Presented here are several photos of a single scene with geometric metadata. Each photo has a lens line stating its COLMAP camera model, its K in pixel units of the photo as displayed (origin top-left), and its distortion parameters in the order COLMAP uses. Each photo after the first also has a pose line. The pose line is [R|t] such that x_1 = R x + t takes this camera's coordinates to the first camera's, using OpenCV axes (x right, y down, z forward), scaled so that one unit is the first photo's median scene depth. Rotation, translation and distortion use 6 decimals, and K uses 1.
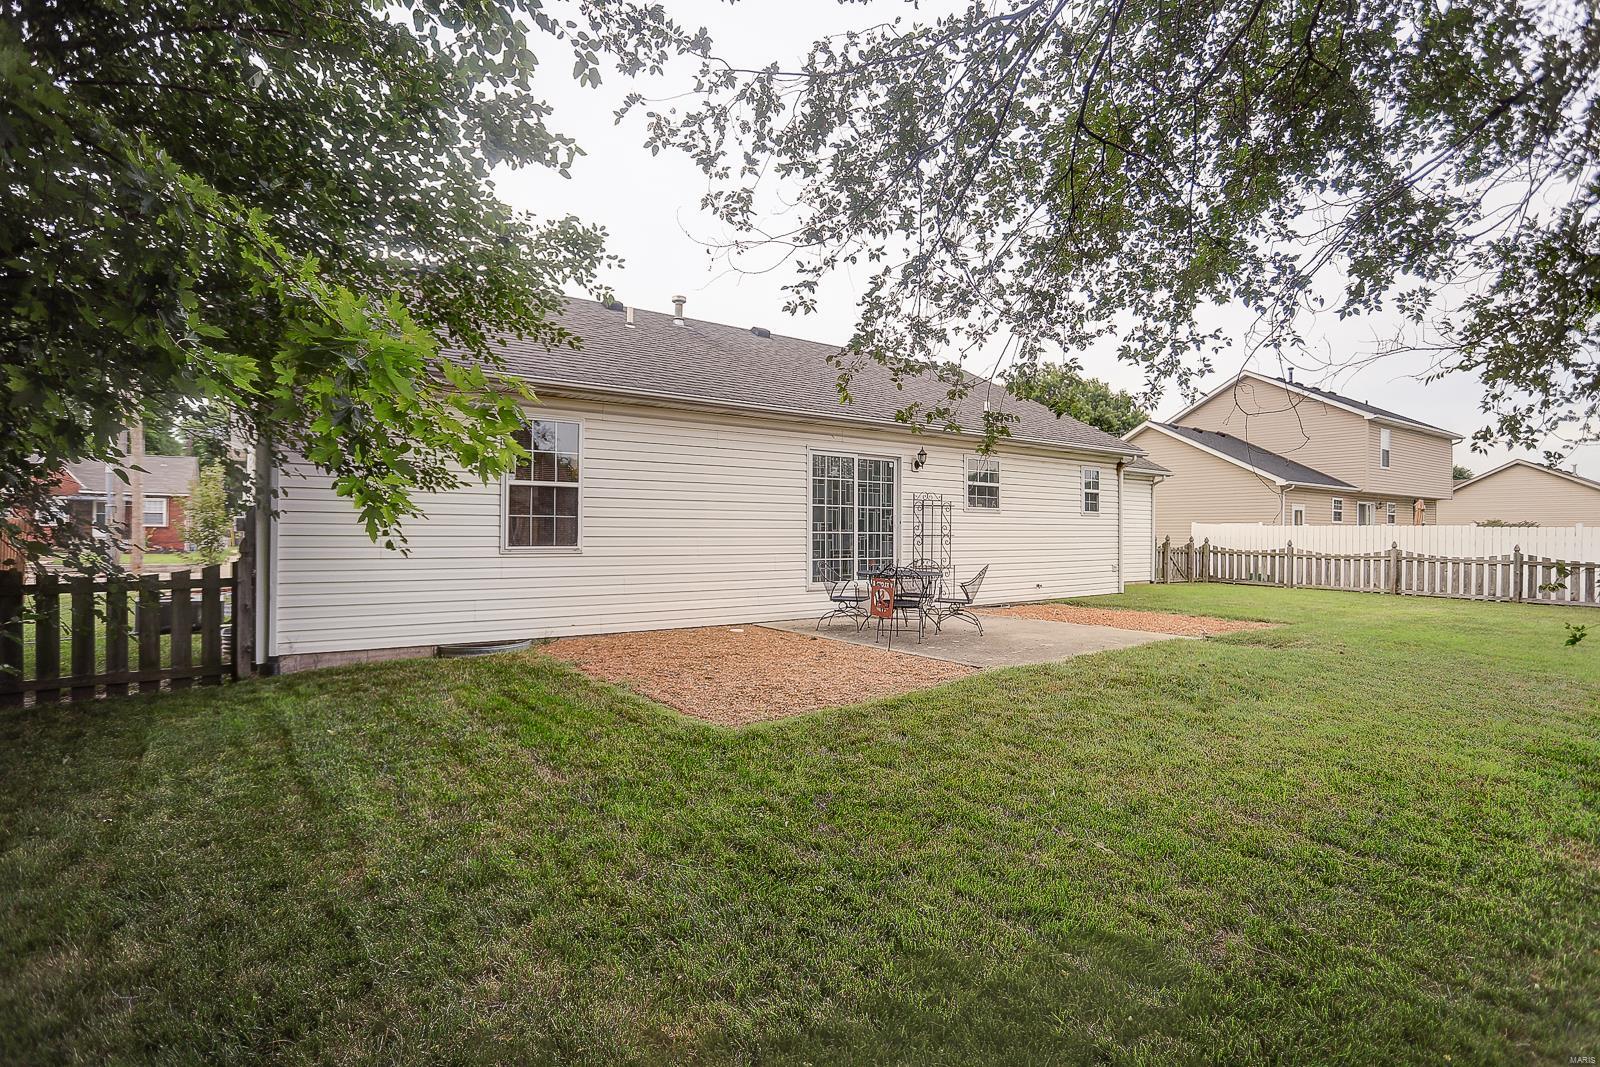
lens RADIAL K [[769.0, 0, 800.5], [0, 769.0, 518.4], [0, 0, 1]] dist [-0.069903, 0.027820]
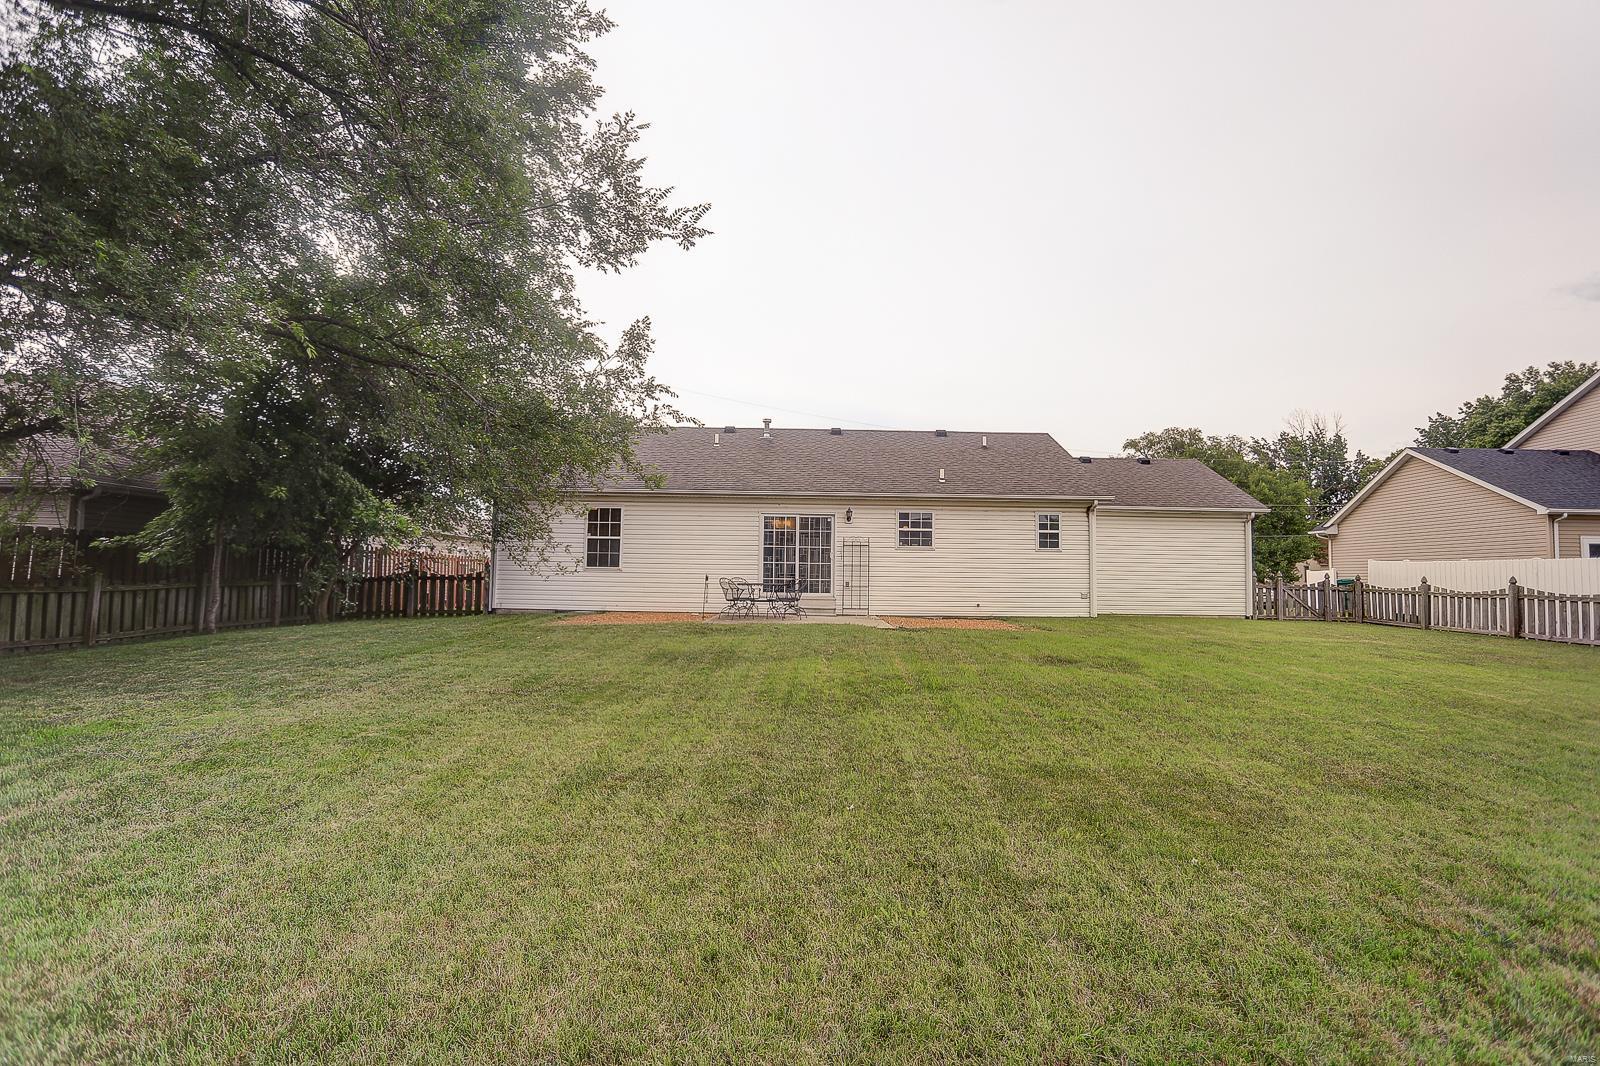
lens RADIAL K [[769.0, 0, 800.5], [0, 769.0, 517.9], [0, 0, 1]] dist [-0.069903, 0.027820]
pose [[0.813392, -0.038785, -0.580421, 0.745465], [0.000509, 0.997822, -0.065962, 0.022558], [0.581715, 0.053357, 0.811641, -0.224541]]
